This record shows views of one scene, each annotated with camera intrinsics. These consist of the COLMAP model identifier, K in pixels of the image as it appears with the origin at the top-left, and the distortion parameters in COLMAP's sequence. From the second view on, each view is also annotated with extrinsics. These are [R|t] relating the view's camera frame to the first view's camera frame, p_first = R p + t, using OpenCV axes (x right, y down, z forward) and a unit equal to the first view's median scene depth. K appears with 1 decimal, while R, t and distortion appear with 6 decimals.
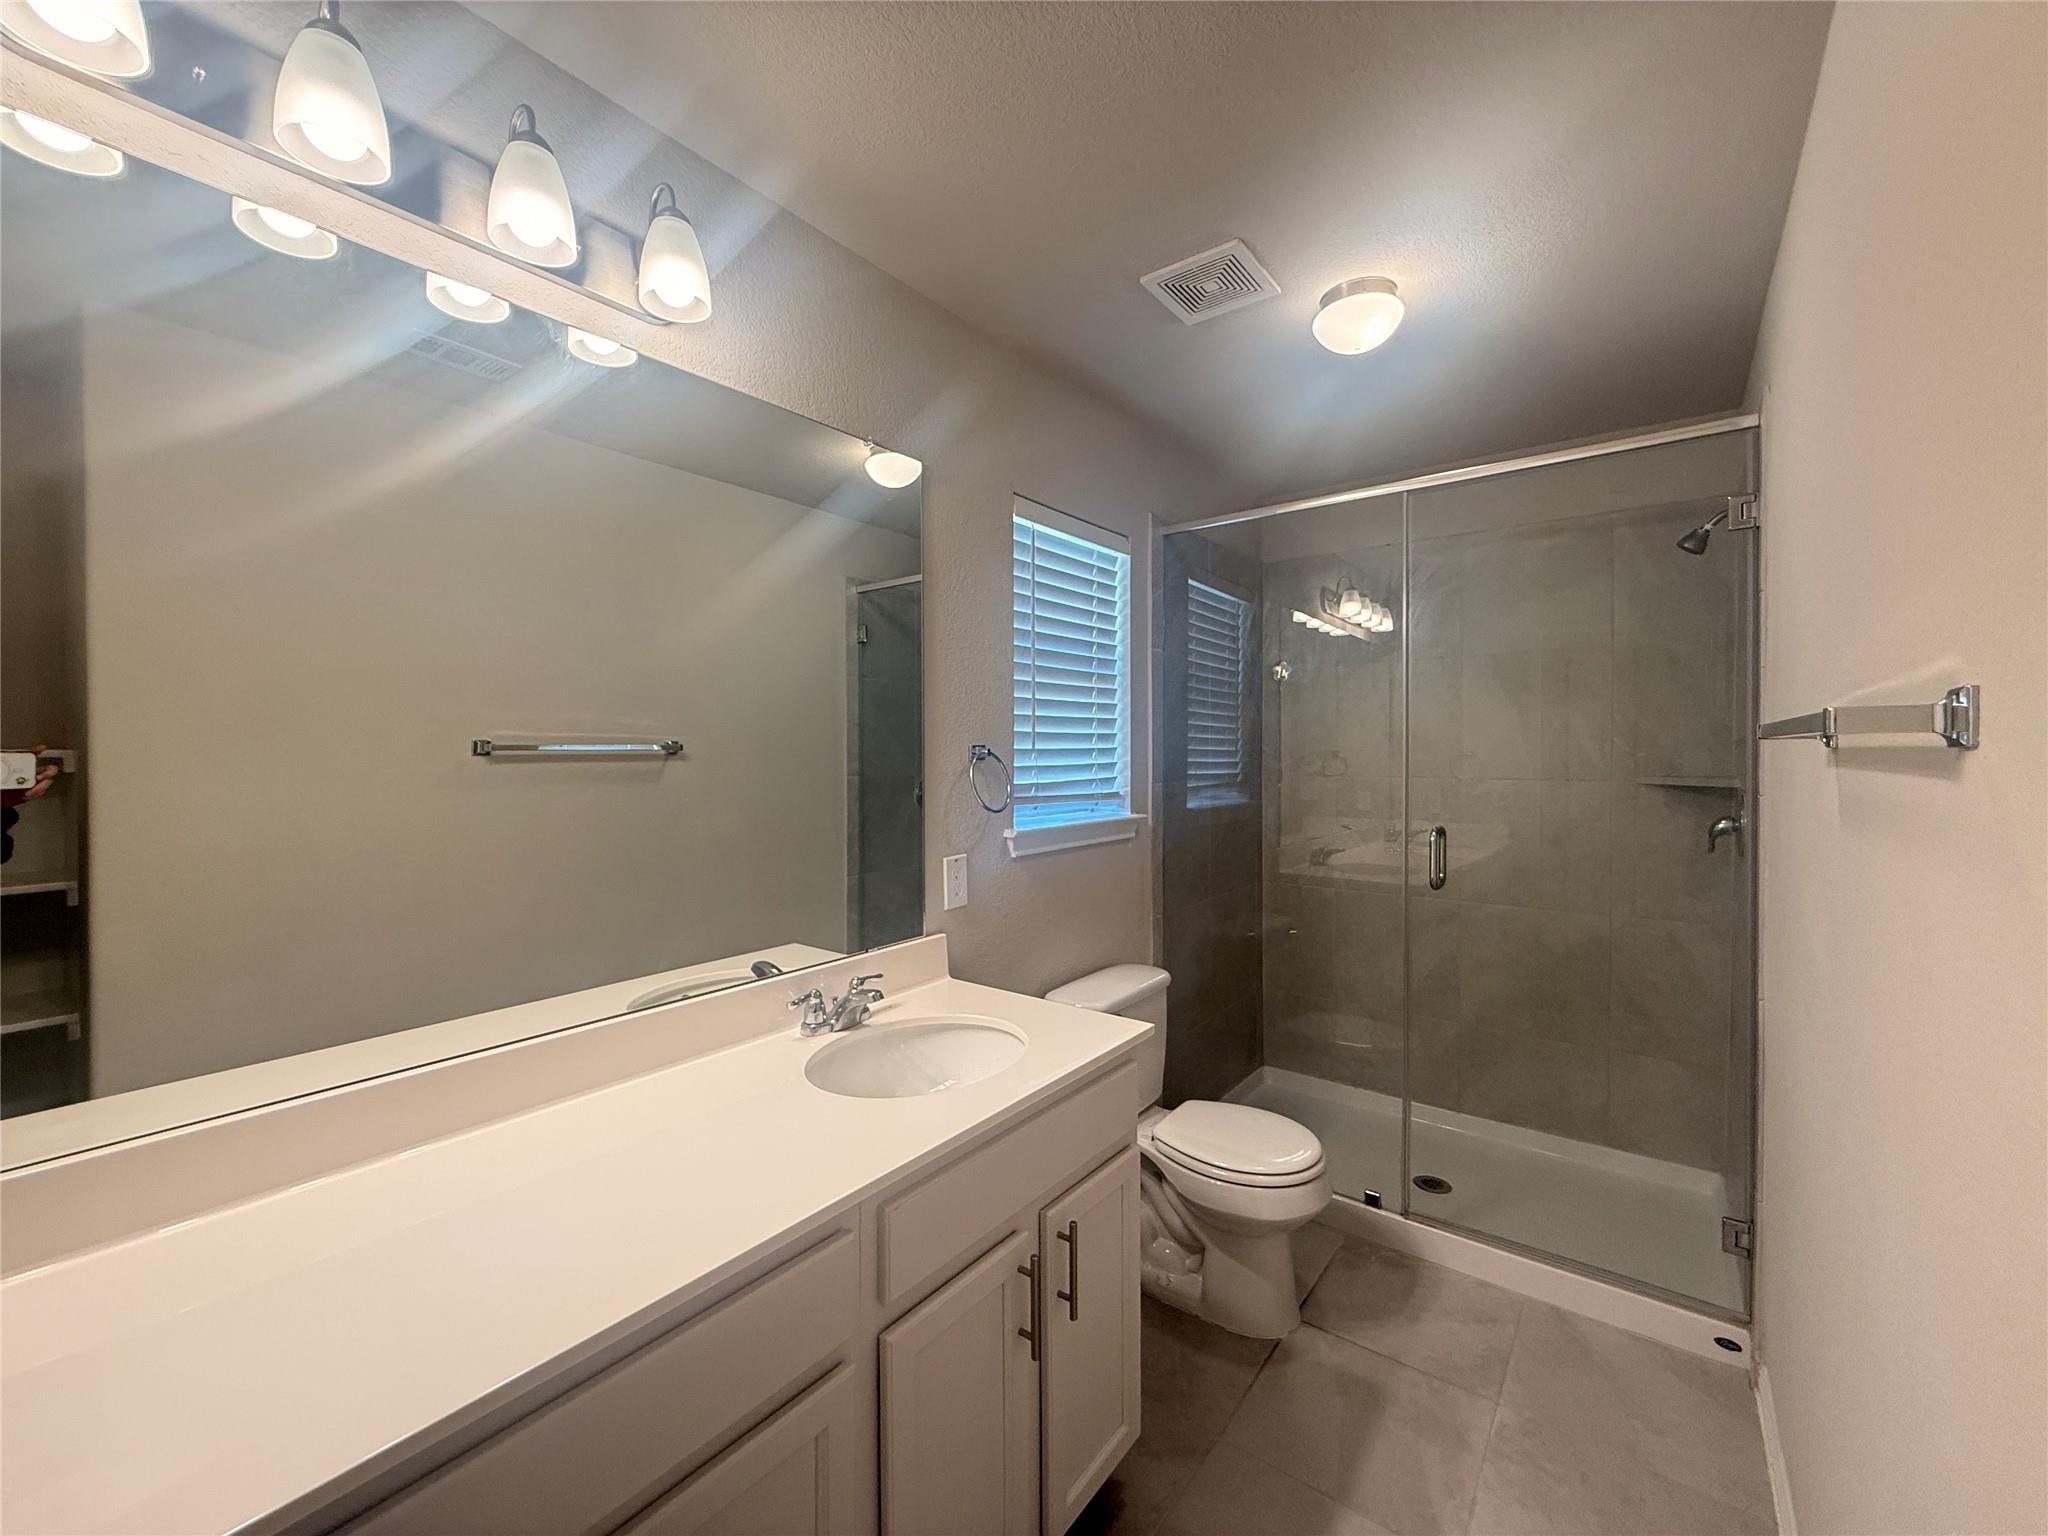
lens RADIAL K [[796.1, 0, 997.5], [0, 796.1, 776.1], [0, 0, 1]] dist [-0.003666, -0.000537]
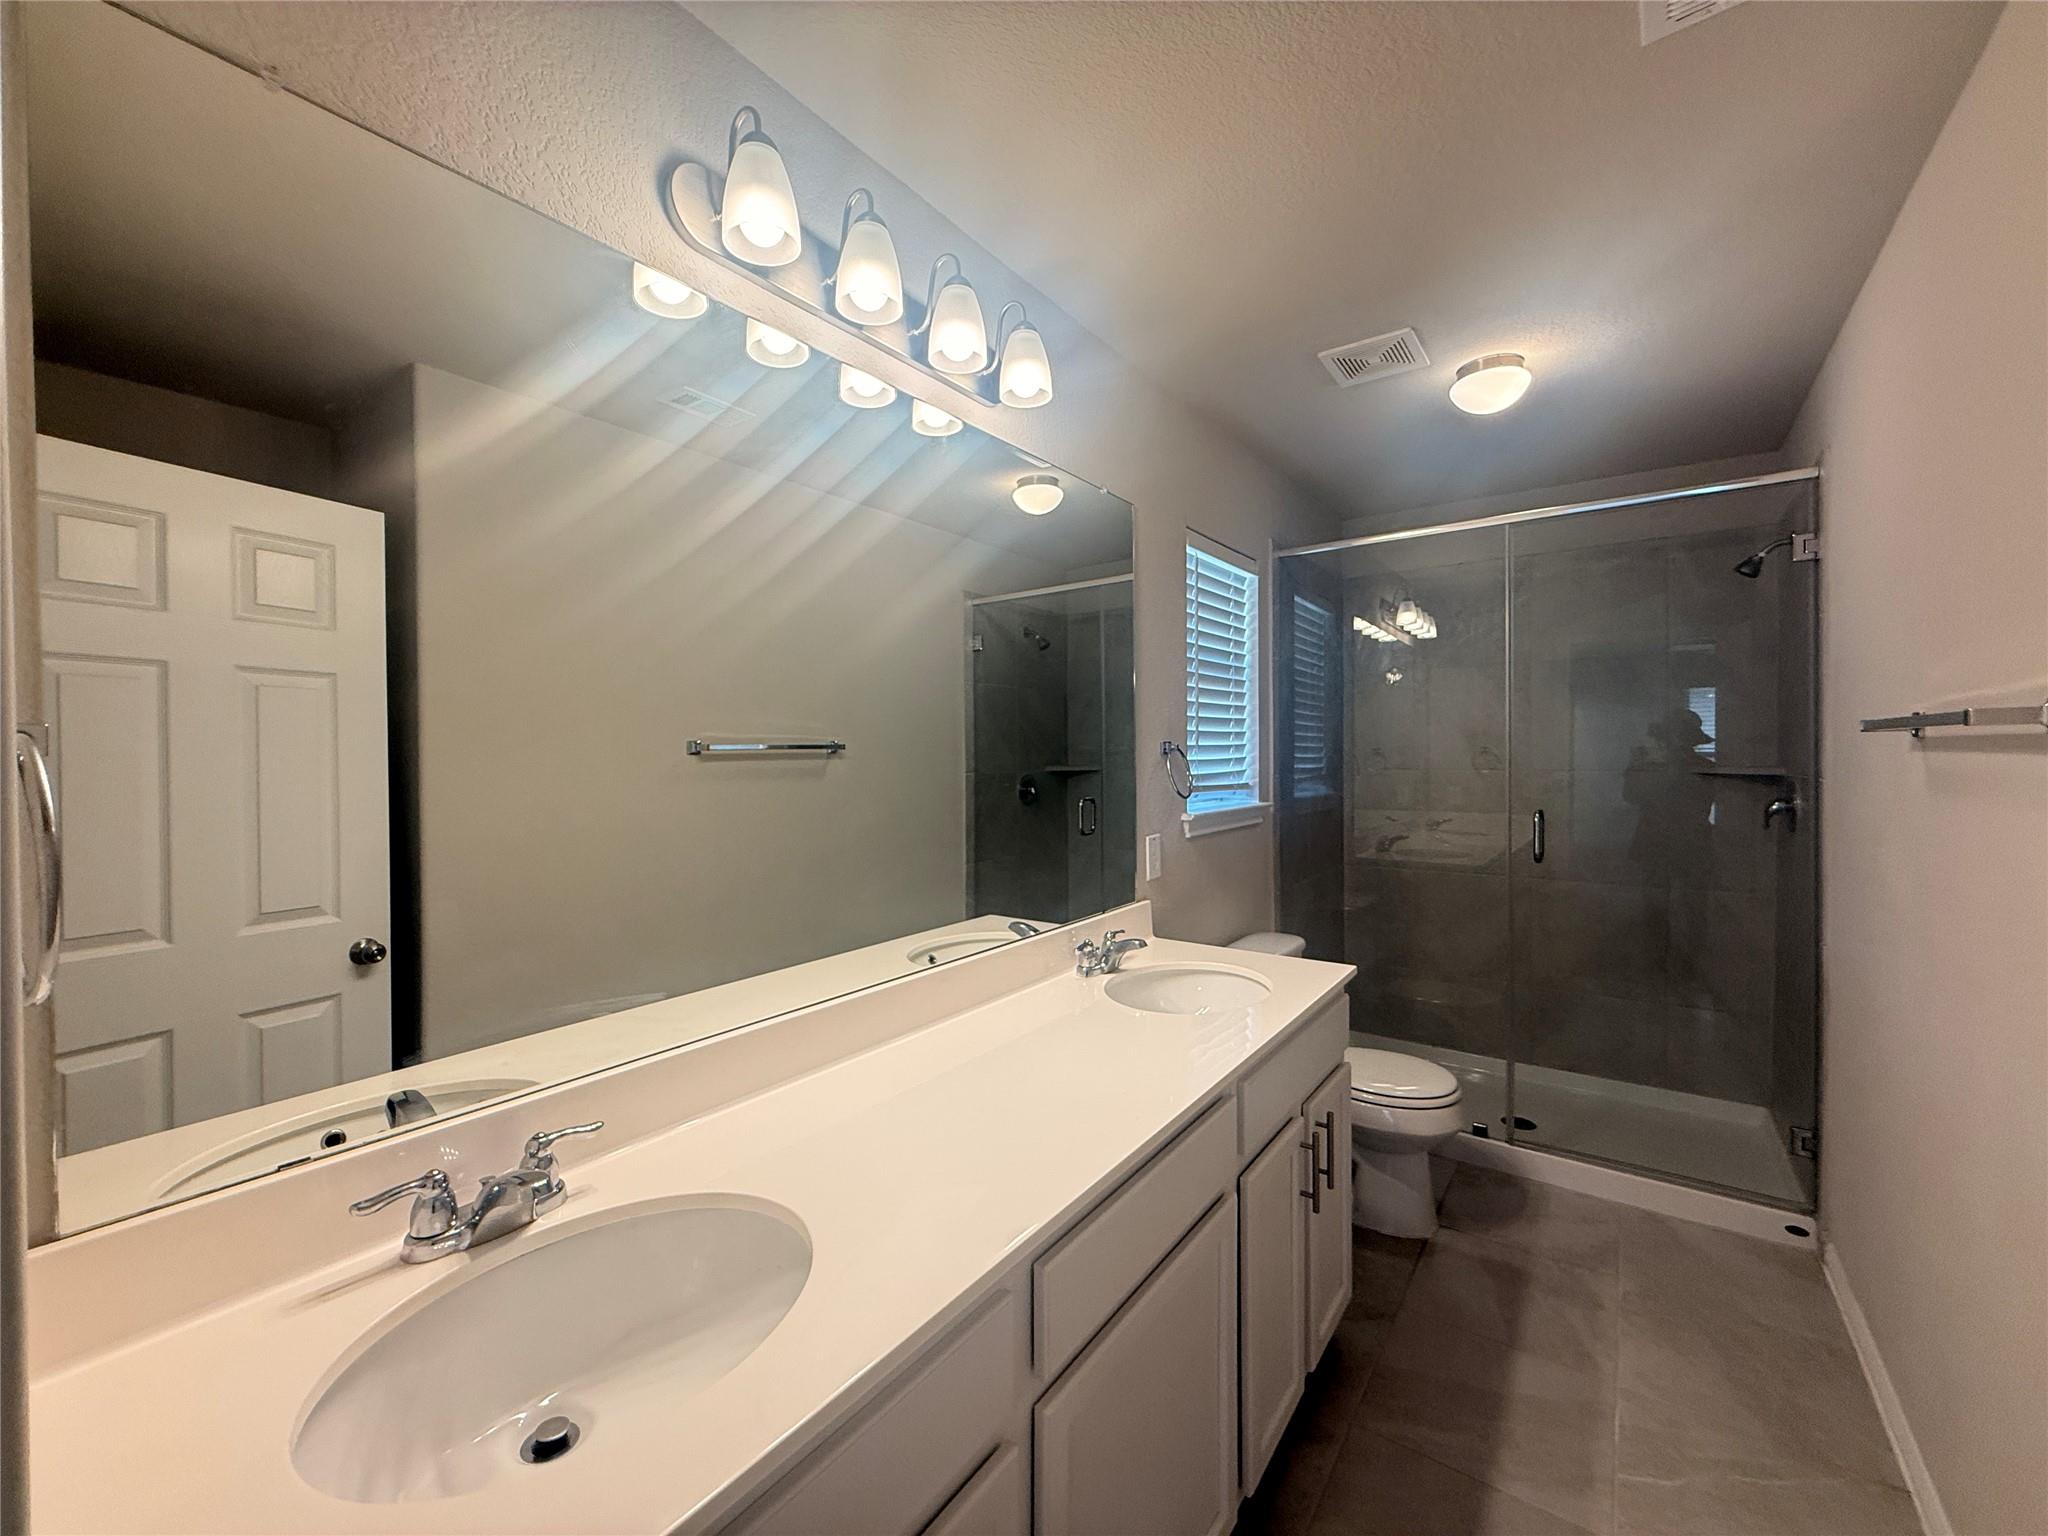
lens RADIAL K [[796.1, 0, 993.9], [0, 796.1, 776.4], [0, 0, 1]] dist [-0.003666, -0.000537]
pose [[0.999728, -0.006297, 0.022459, -0.293078], [0.006335, 0.999979, -0.001620, 0.012146], [-0.022448, 0.001762, 0.999746, -0.165996]]
